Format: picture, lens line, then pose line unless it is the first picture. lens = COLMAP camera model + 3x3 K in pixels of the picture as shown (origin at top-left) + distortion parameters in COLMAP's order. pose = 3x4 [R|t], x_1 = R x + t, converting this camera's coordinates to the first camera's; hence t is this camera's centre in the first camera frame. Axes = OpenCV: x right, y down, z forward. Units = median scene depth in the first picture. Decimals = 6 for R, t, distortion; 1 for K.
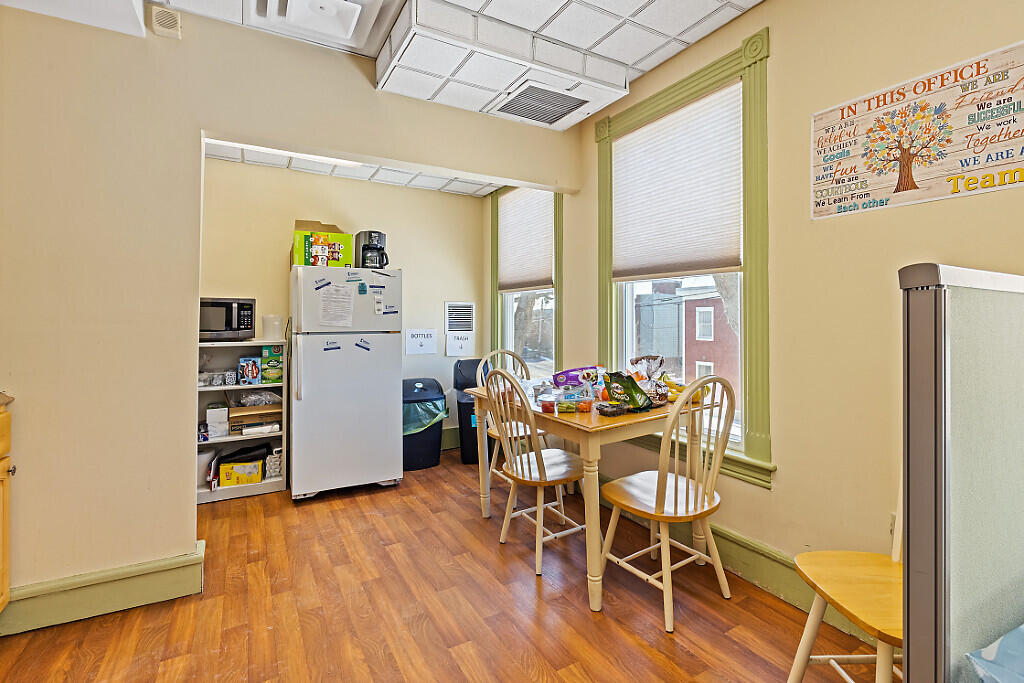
lens RADIAL K [[482.5, 0, 507.0], [0, 482.5, 314.1], [0, 0, 1]] dist [0.001744, -0.000111]
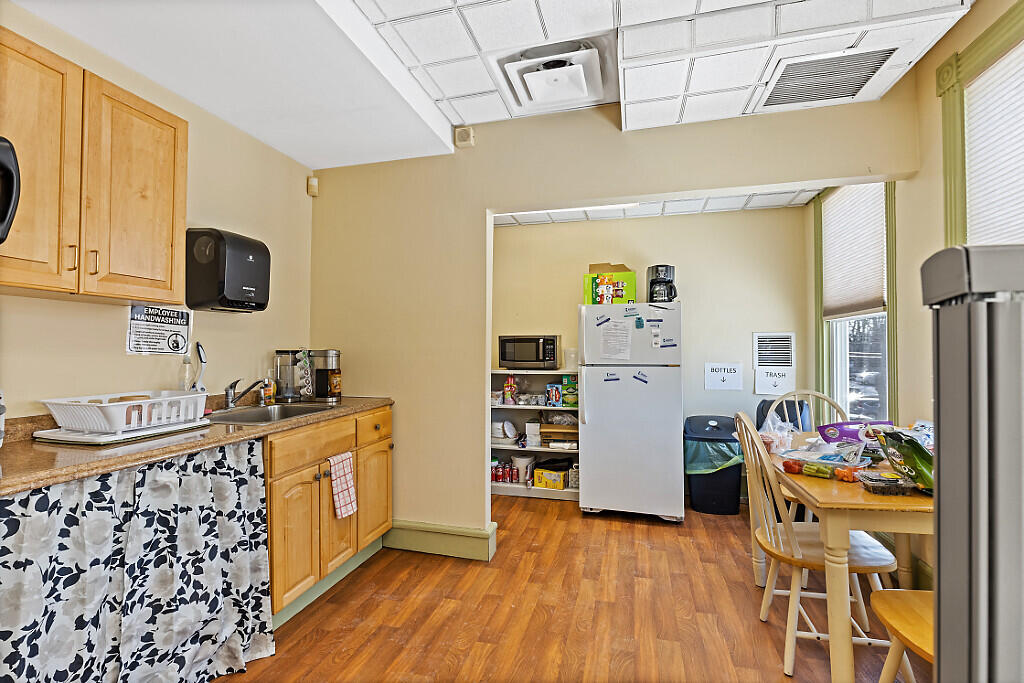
lens RADIAL K [[465.2, 0, 501.7], [0, 465.2, 343.0], [0, 0, 1]] dist [0.000704, -0.000223]
pose [[0.711042, -0.011070, -0.703063, 0.191611], [0.006610, 0.999937, -0.009058, -0.002670], [0.703119, 0.001793, 0.711070, 0.084545]]
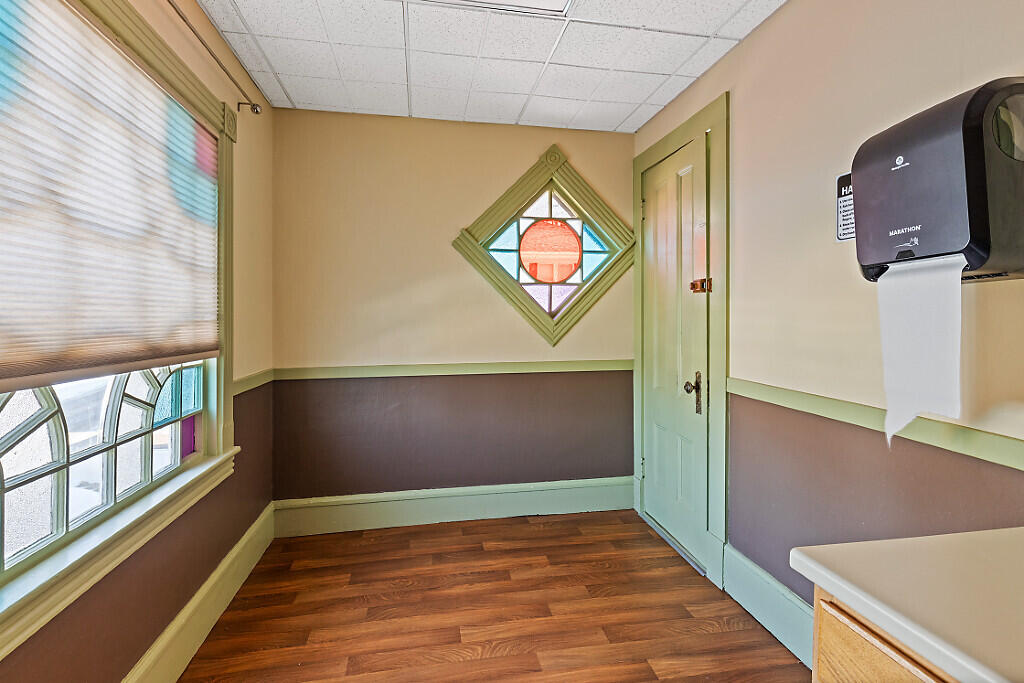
lens RADIAL K [[482.5, 0, 507.0], [0, 482.5, 314.1], [0, 0, 1]] dist [0.001744, -0.000111]
pose [[0.324781, 0.003112, 0.945784, -0.891232], [-0.007969, 0.999968, -0.000554, 0.021125], [-0.945756, -0.007357, 0.324796, 0.527794]]
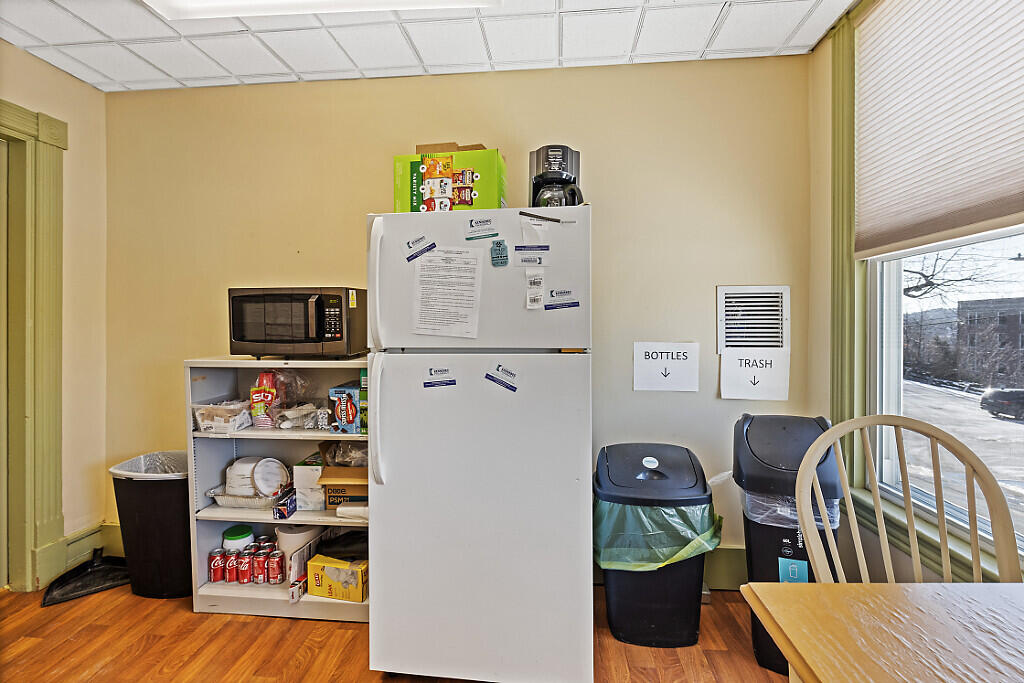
lens RADIAL K [[460.3, 0, 509.6], [0, 460.3, 326.4], [0, 0, 1]] dist [0.002539, 0.000115]
pose [[0.821525, -0.000779, -0.570171, -0.046562], [0.006307, 0.999950, 0.007722, 0.012211], [0.570137, -0.009940, 0.821489, 0.655598]]
